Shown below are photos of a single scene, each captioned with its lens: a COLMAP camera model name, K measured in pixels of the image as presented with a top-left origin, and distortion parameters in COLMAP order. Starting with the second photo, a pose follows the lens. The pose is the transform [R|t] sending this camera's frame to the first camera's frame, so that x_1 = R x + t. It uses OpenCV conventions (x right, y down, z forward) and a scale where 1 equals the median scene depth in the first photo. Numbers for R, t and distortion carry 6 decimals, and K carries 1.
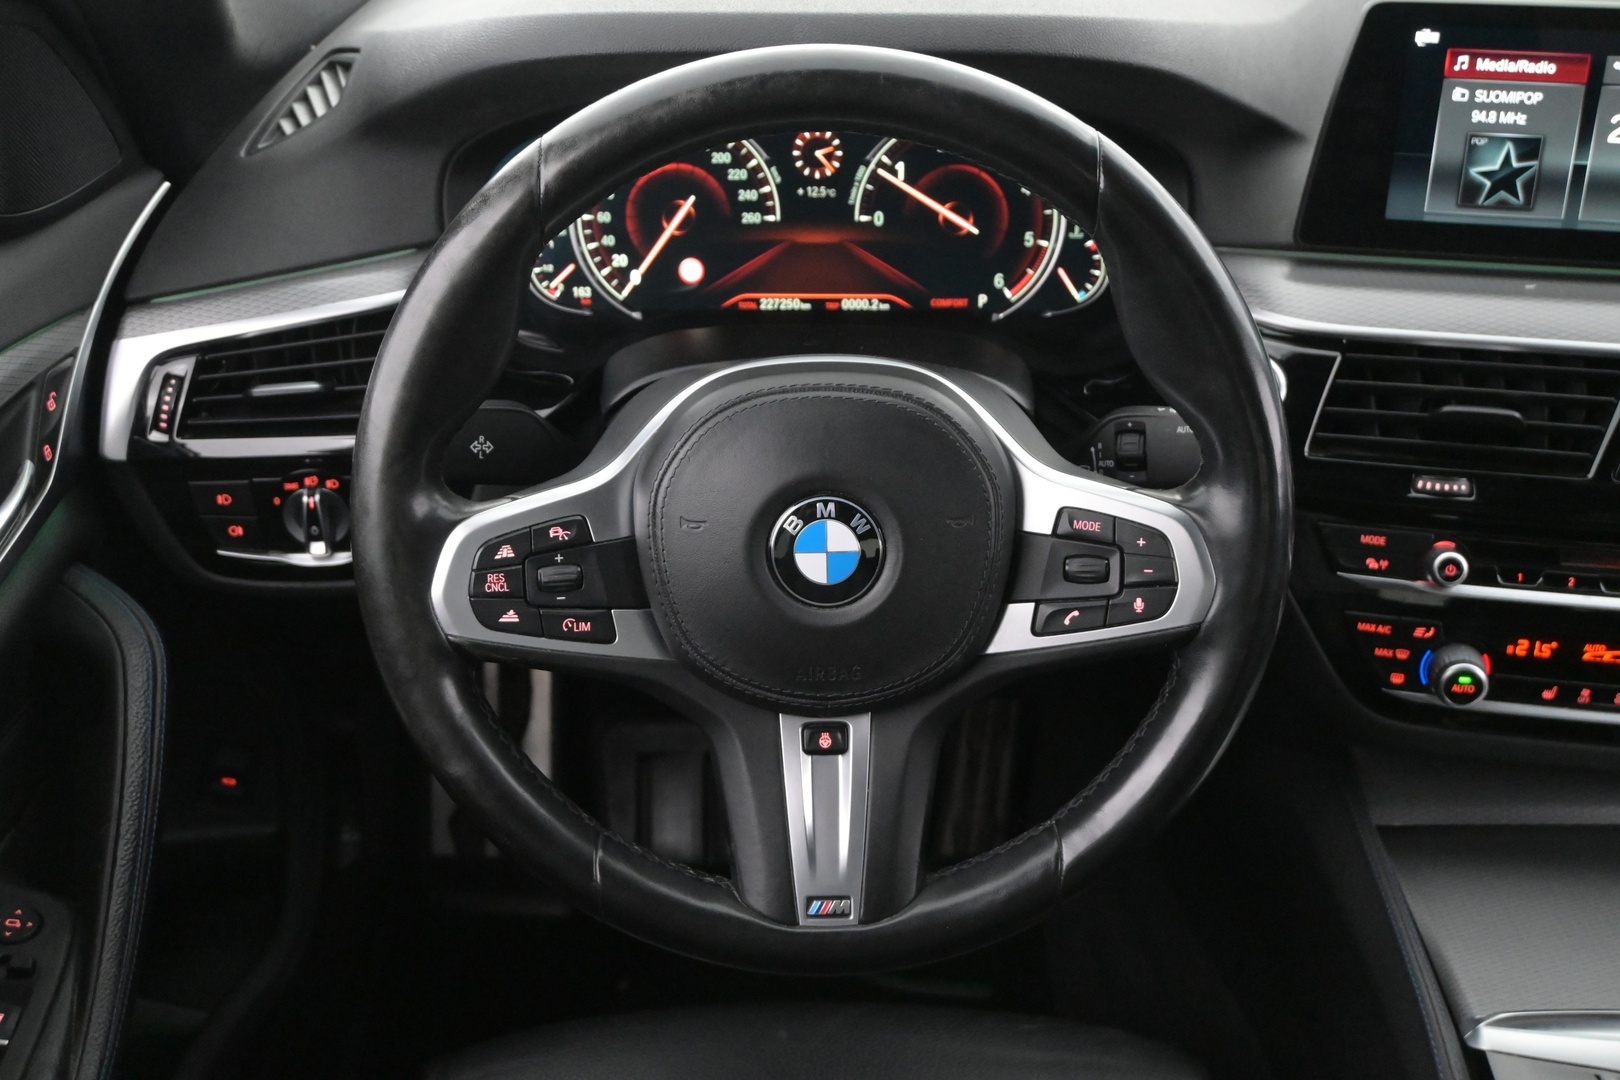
lens RADIAL K [[1982.1, 0, 811.8], [0, 1982.1, 544.9], [0, 0, 1]] dist [0.010371, 0.000000]
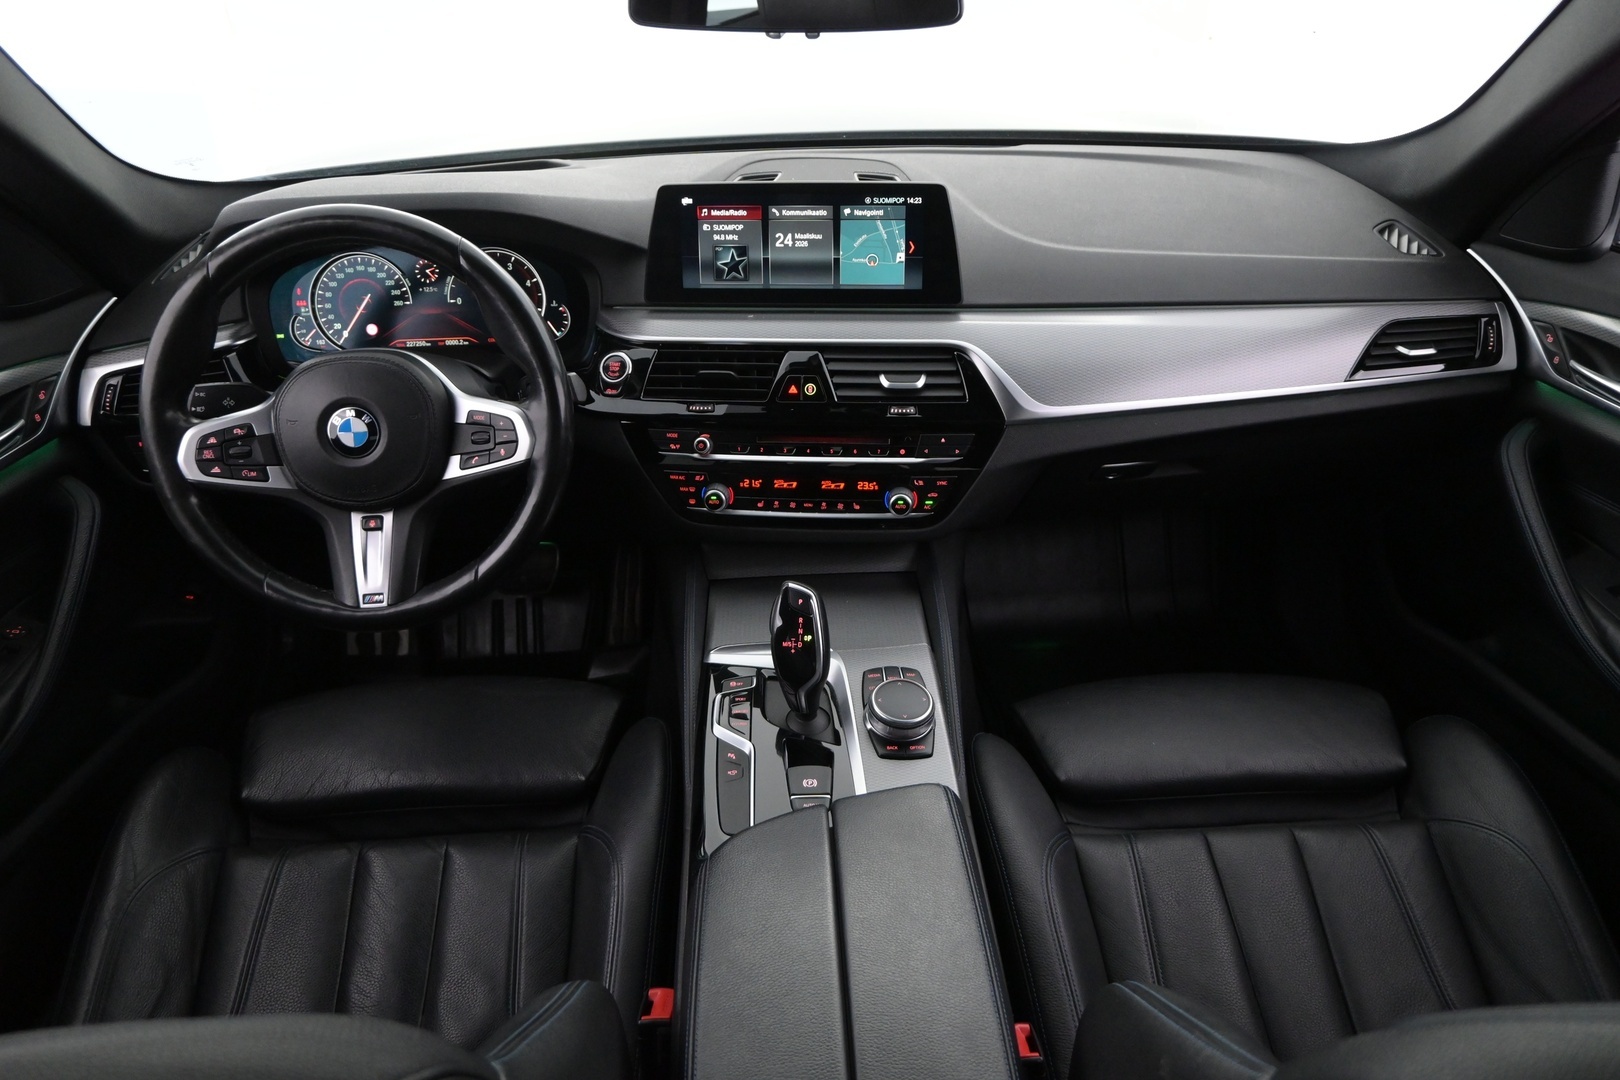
lens RADIAL K [[1169.7, 0, 812.8], [0, 1169.7, 534.2], [0, 0, 1]] dist [0.002477, -0.002467]
pose [[0.999025, -0.043910, 0.004529, 0.422314], [0.044043, 0.998400, -0.035461, 0.154296], [-0.002964, 0.035626, 0.999361, -0.252084]]
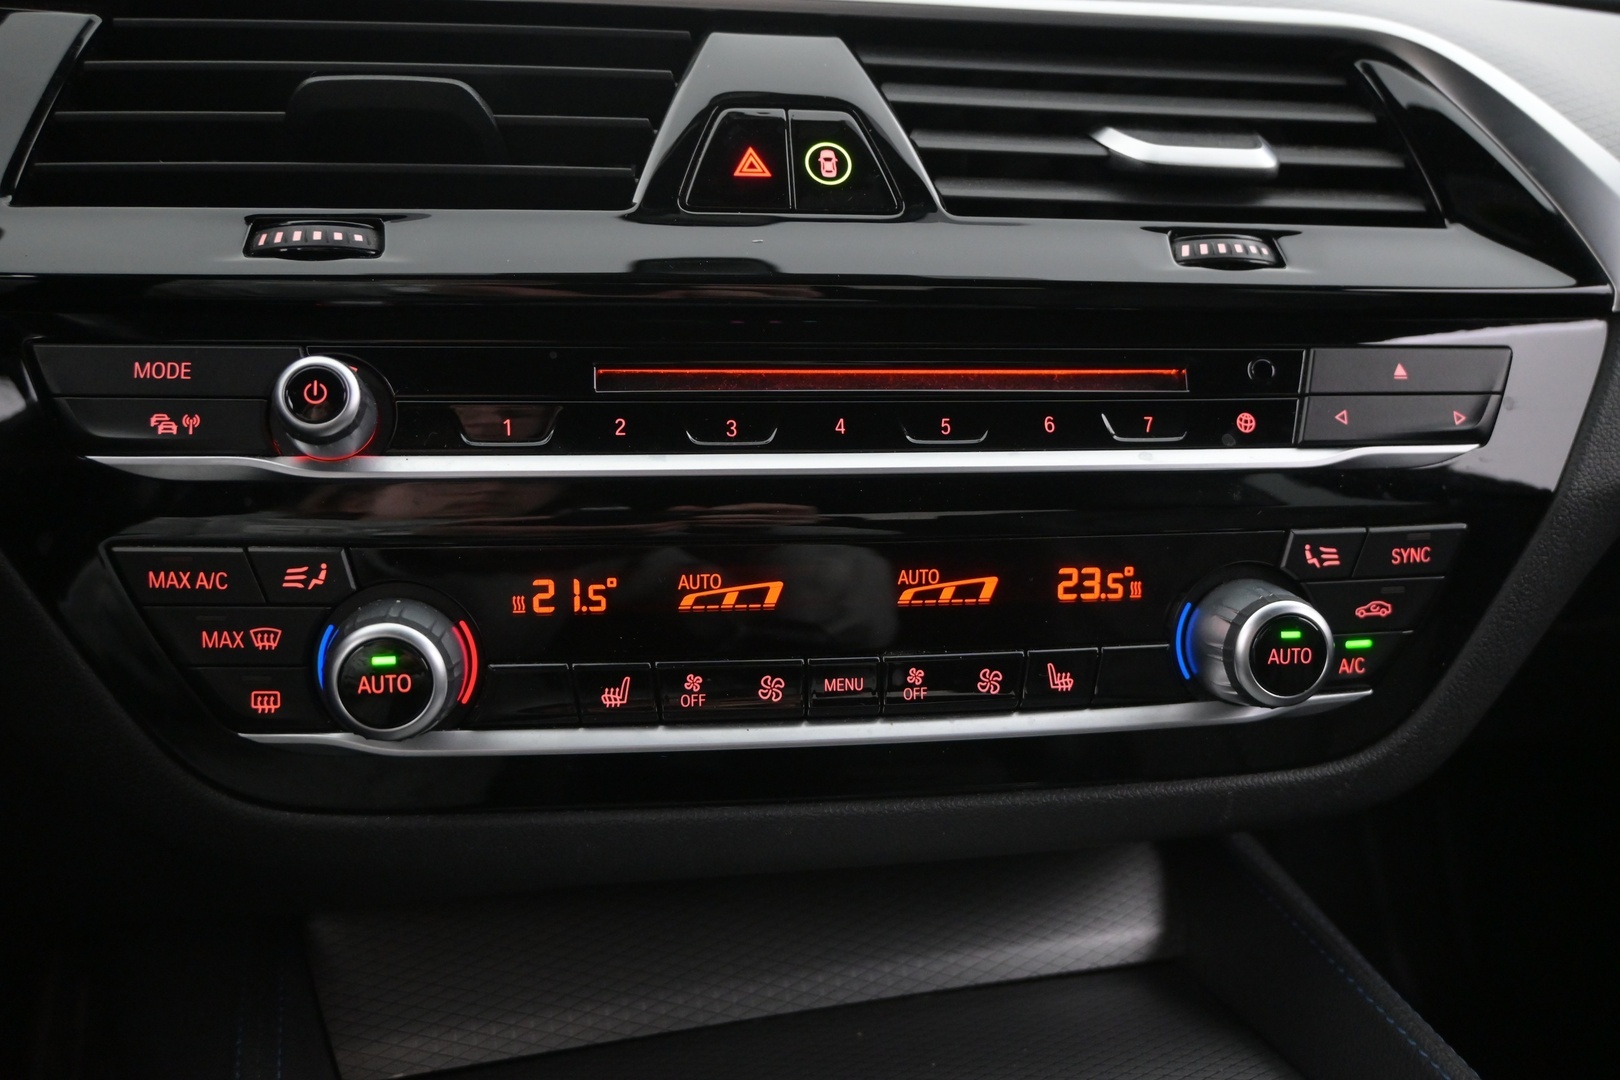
lens RADIAL K [[1406.4, 0, 802.1], [0, 1406.4, 537.6], [0, 0, 1]] dist [-0.002038, 0.002884]
pose [[0.963061, -0.061375, 0.262195, 0.333308], [0.130720, 0.957814, -0.255940, 0.127195], [-0.235425, 0.280760, 0.930456, 0.693907]]
